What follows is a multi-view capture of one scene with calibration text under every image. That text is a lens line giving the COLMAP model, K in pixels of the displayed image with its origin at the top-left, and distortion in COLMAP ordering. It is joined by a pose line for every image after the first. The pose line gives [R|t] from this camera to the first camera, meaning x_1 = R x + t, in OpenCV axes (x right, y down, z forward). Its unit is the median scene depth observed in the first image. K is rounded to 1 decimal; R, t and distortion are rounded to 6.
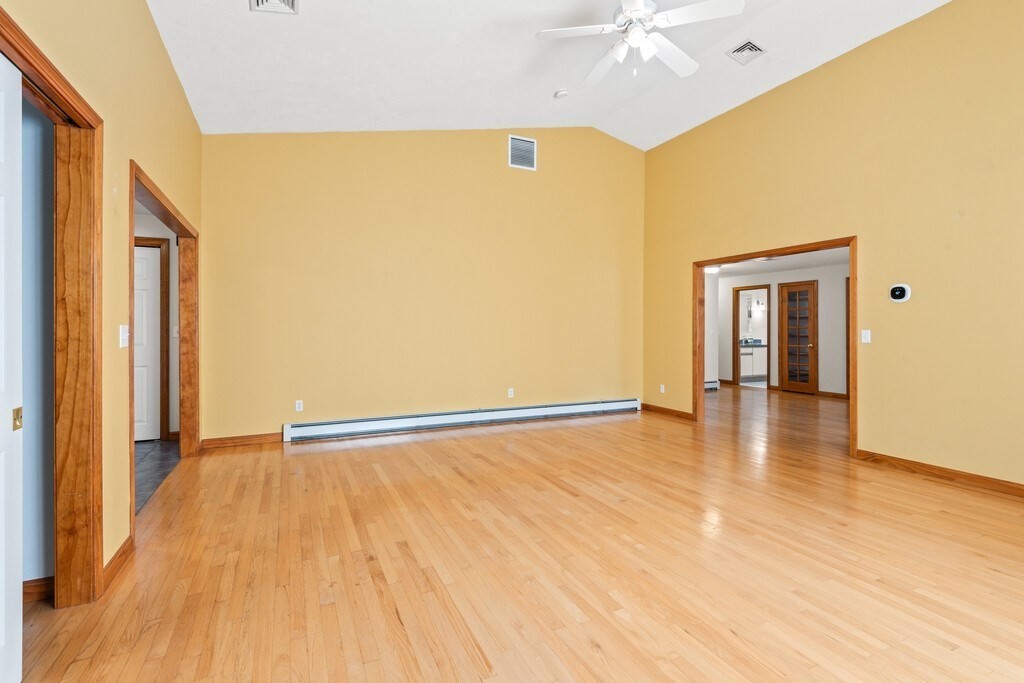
lens RADIAL K [[469.0, 0, 504.1], [0, 469.0, 332.5], [0, 0, 1]] dist [0.005413, -0.002405]
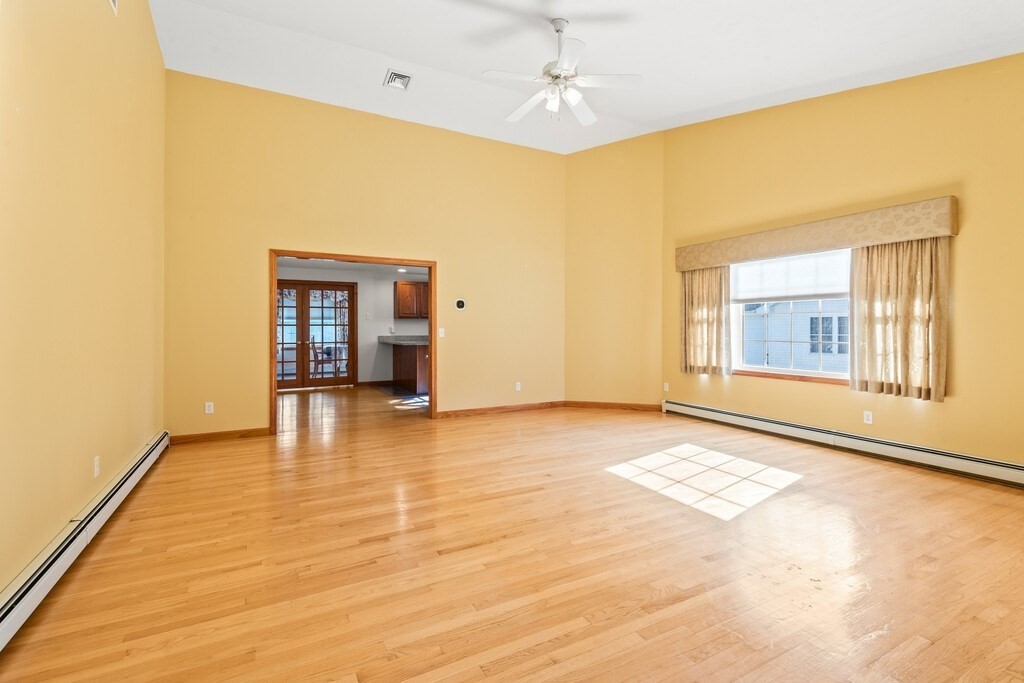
lens RADIAL K [[469.0, 0, 512.6], [0, 469.0, 332.1], [0, 0, 1]] dist [0.005413, -0.002405]
pose [[-0.068620, -0.014209, 0.997542, -0.790581], [0.006160, 0.999873, 0.014666, -0.015346], [-0.997624, 0.007152, -0.068524, 1.019287]]
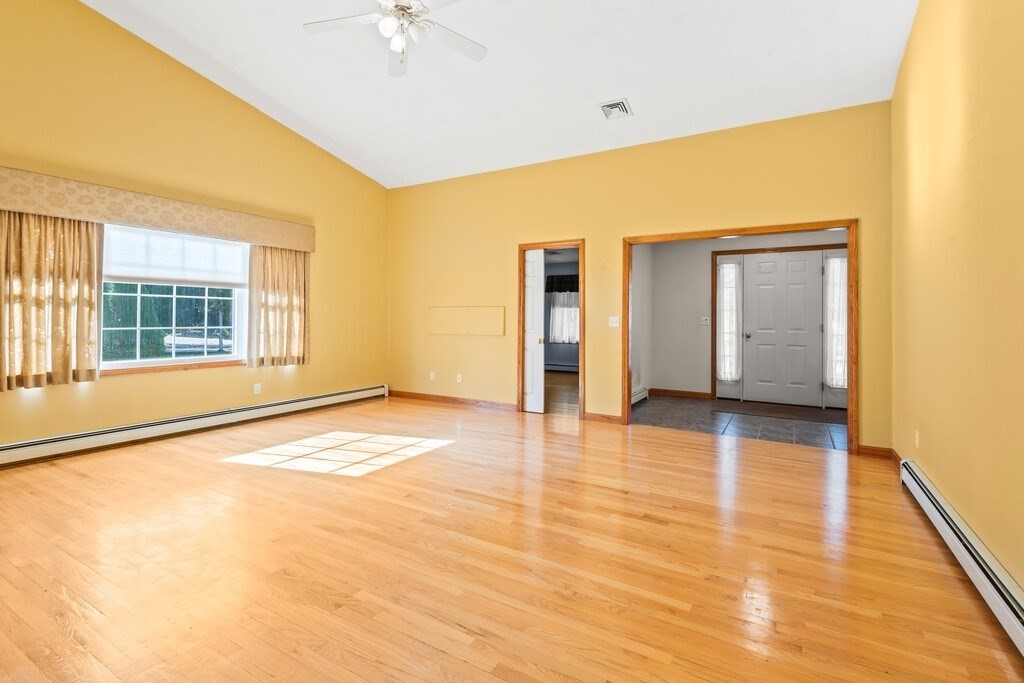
lens RADIAL K [[469.0, 0, 516.3], [0, 469.0, 319.2], [0, 0, 1]] dist [0.005413, -0.002405]
pose [[-0.814137, -0.008798, -0.580606, 0.554307], [-0.017238, 0.999811, 0.009022, -0.012932], [0.580417, 0.017354, -0.814134, 1.659620]]
